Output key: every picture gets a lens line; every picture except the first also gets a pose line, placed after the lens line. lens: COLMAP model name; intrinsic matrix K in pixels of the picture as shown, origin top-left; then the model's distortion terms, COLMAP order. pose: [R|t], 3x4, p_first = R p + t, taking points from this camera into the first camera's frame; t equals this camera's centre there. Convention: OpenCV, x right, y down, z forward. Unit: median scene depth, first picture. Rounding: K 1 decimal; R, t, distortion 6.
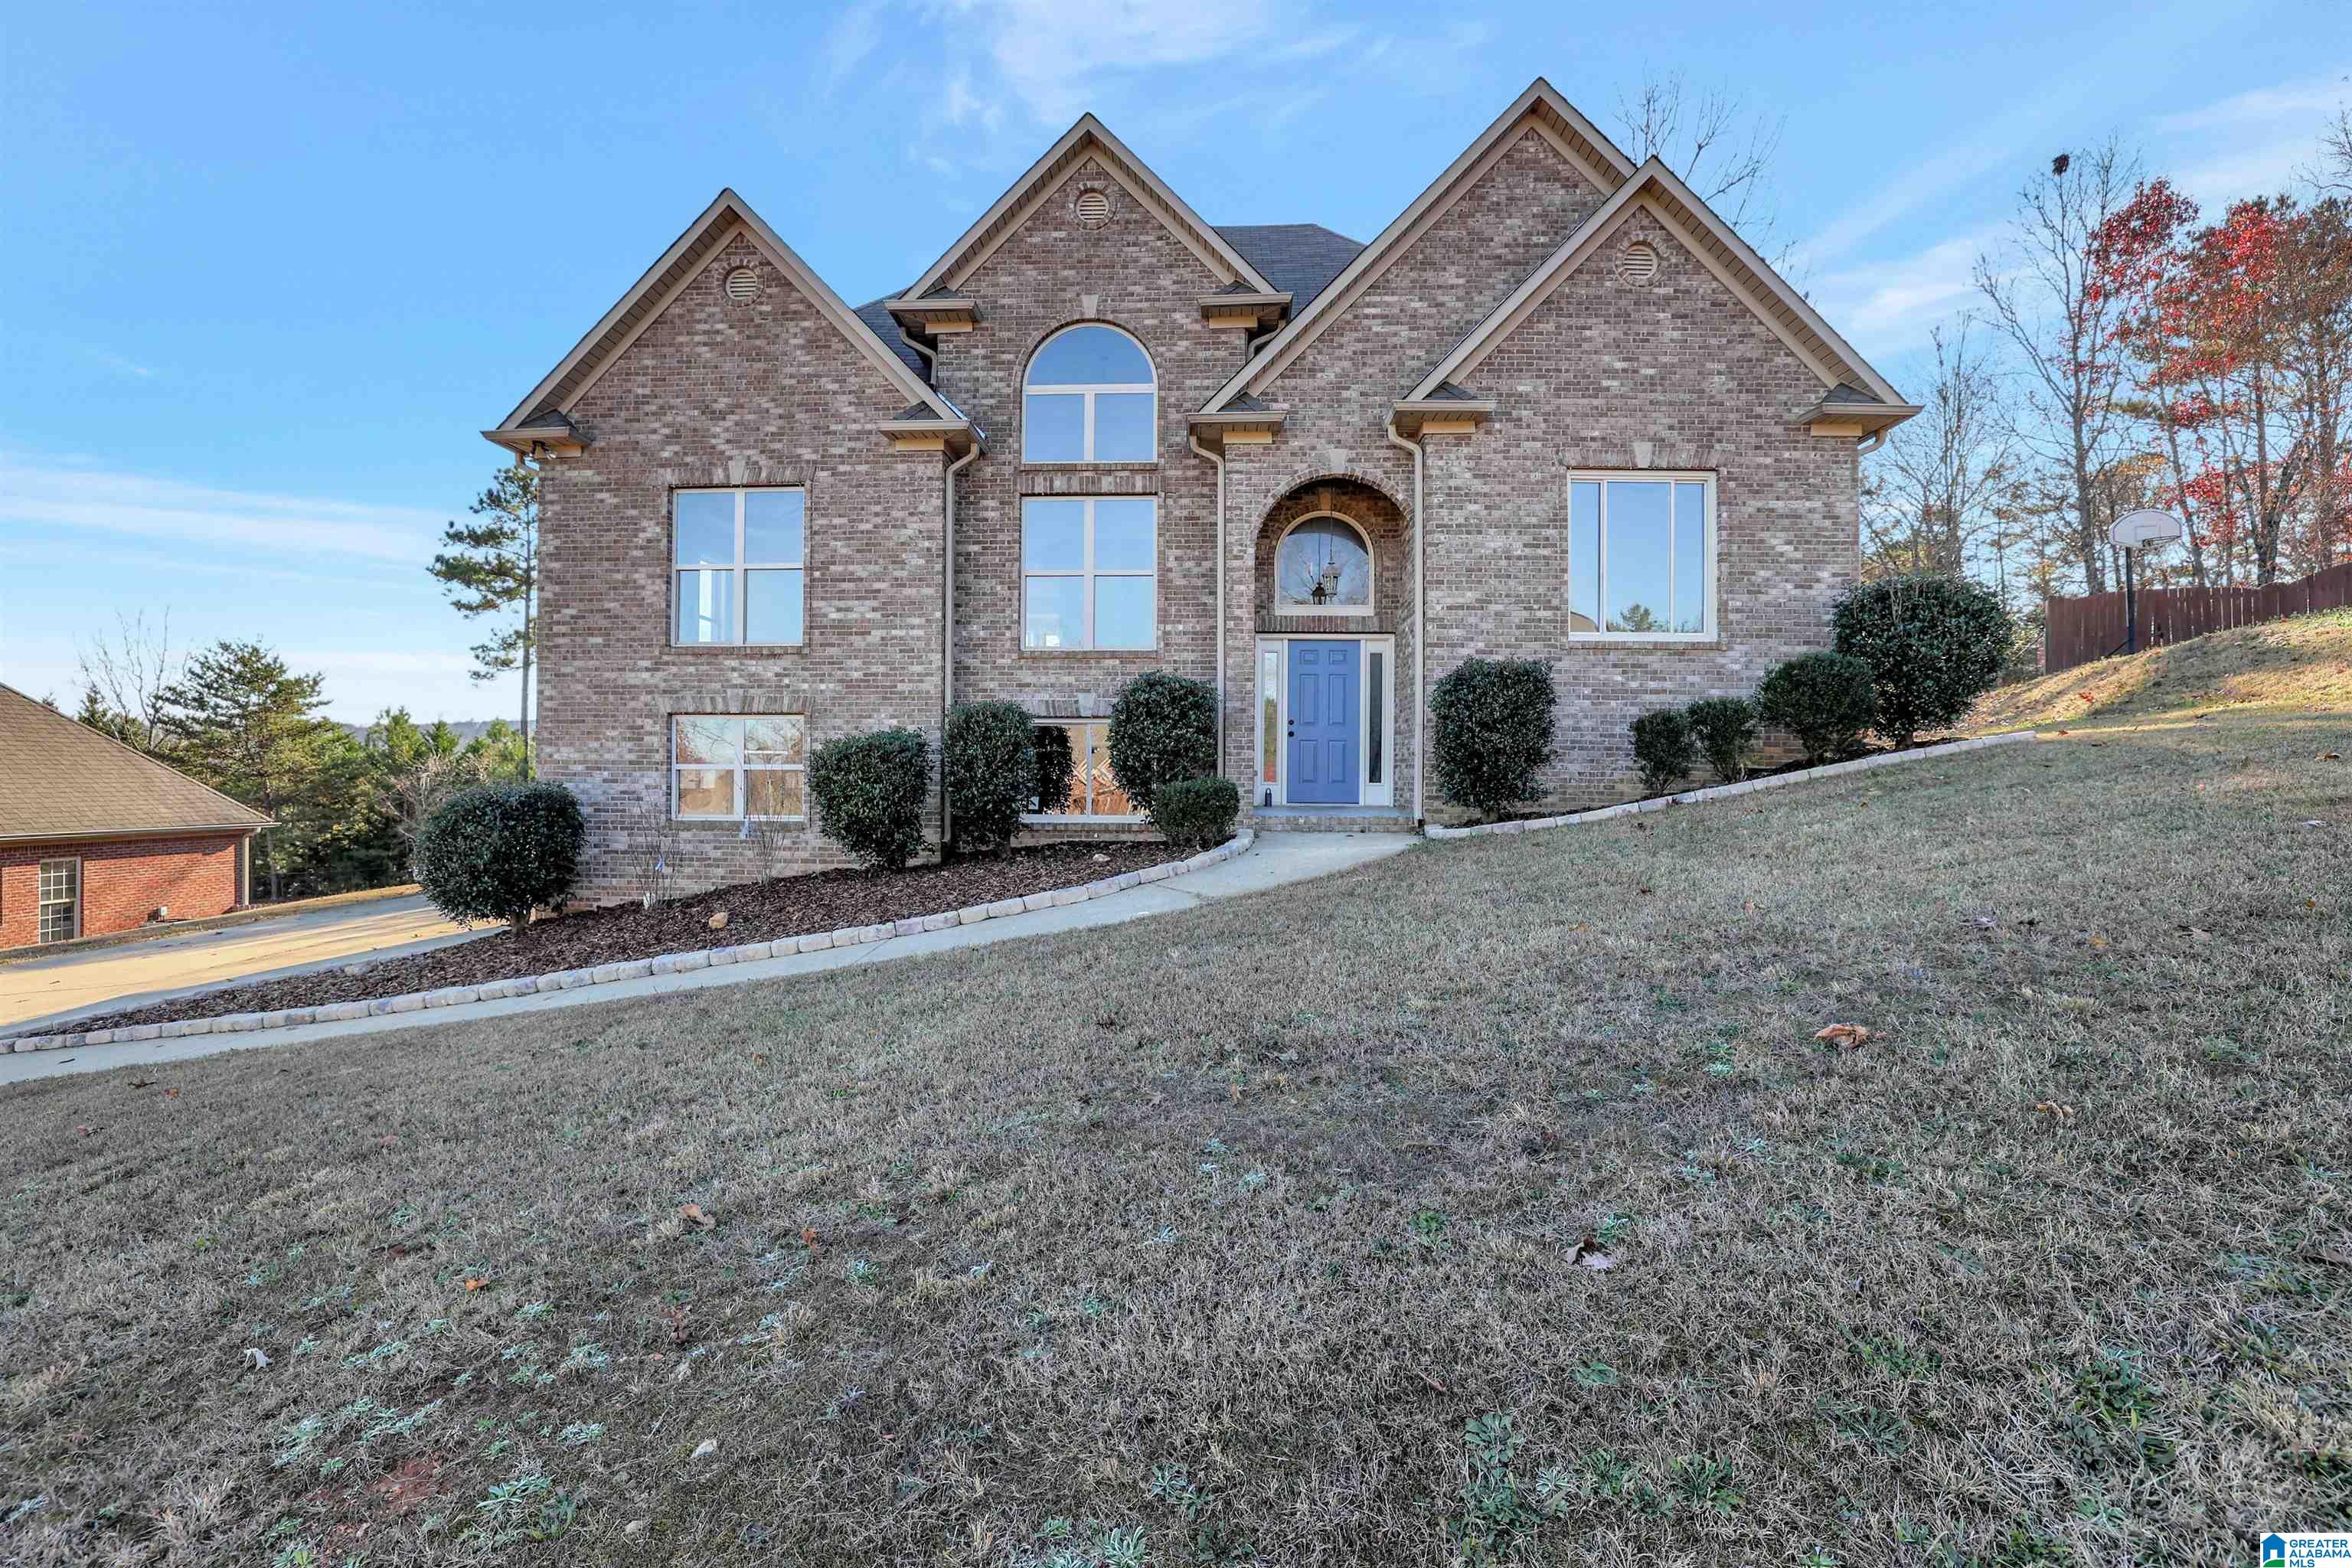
lens RADIAL K [[1030.7, 0, 1176.0], [0, 1030.7, 784.0], [0, 0, 1]] dist [-0.034472, 0.000547]
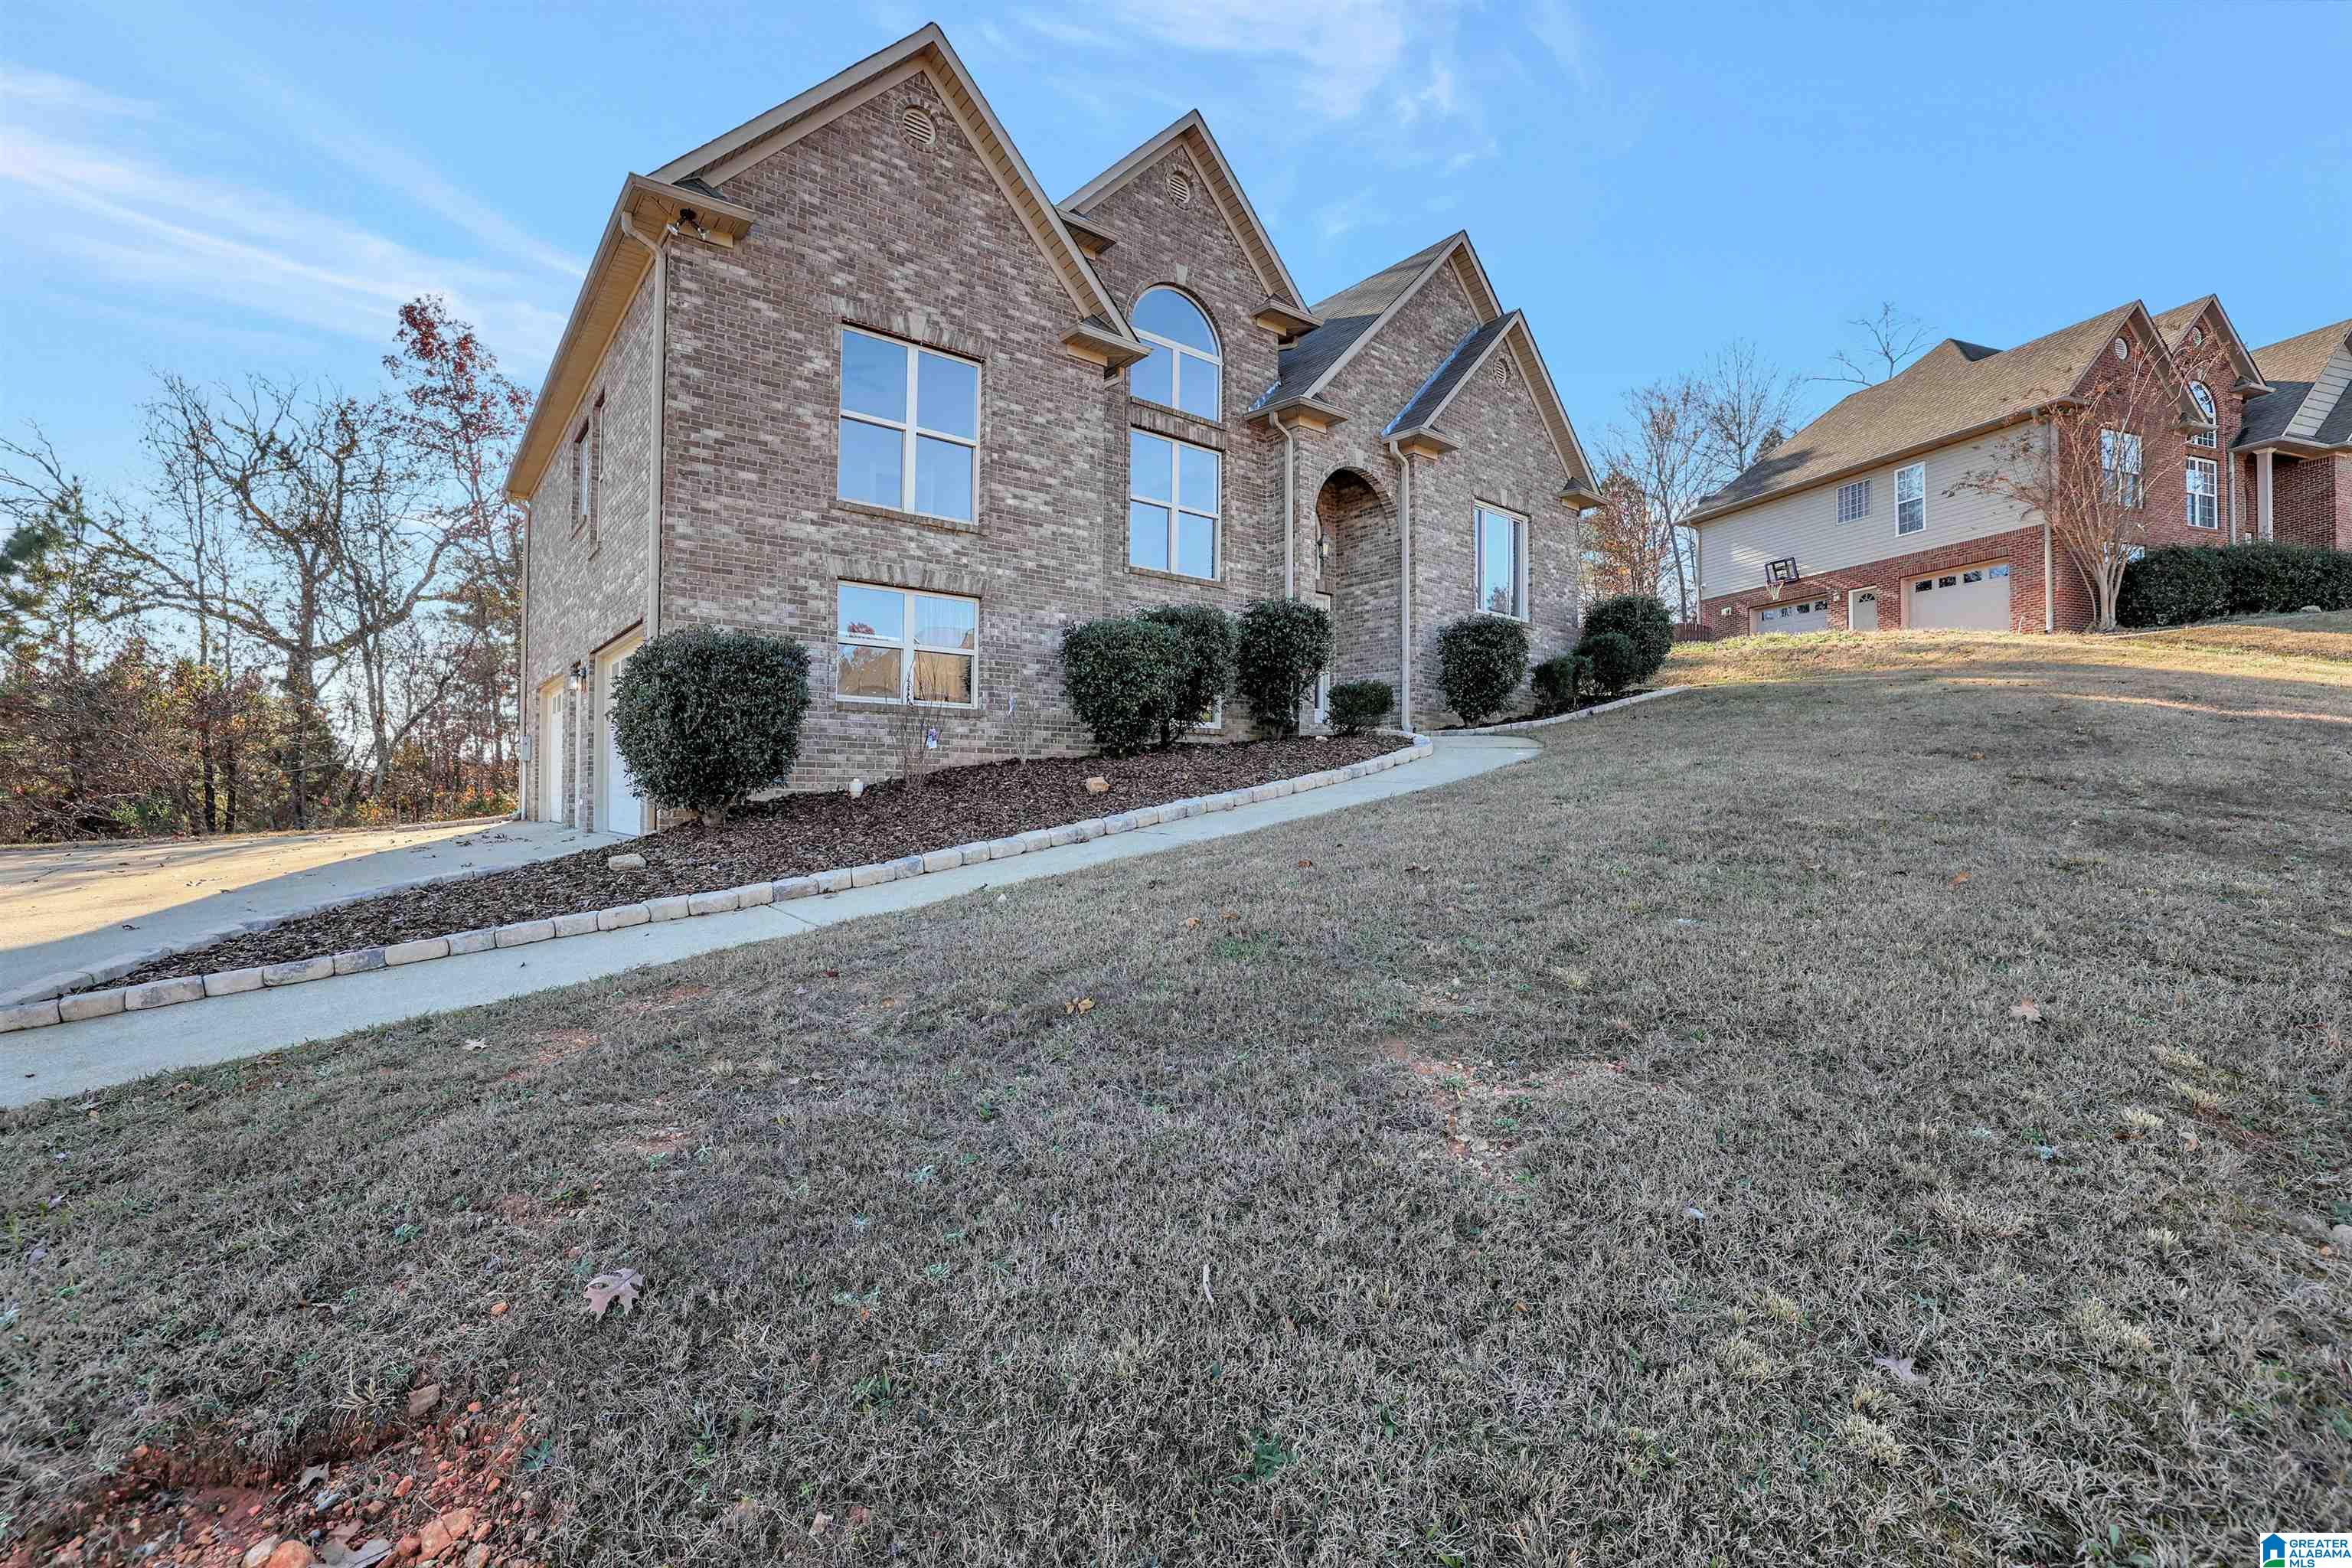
lens RADIAL K [[1030.7, 0, 1176.0], [0, 1030.7, 784.0], [0, 0, 1]] dist [-0.034472, 0.000547]
pose [[0.748769, 0.007607, 0.662787, -0.862338], [-0.000761, 0.999943, -0.010616, 0.116634], [-0.662830, 0.007444, 0.748733, 0.158374]]
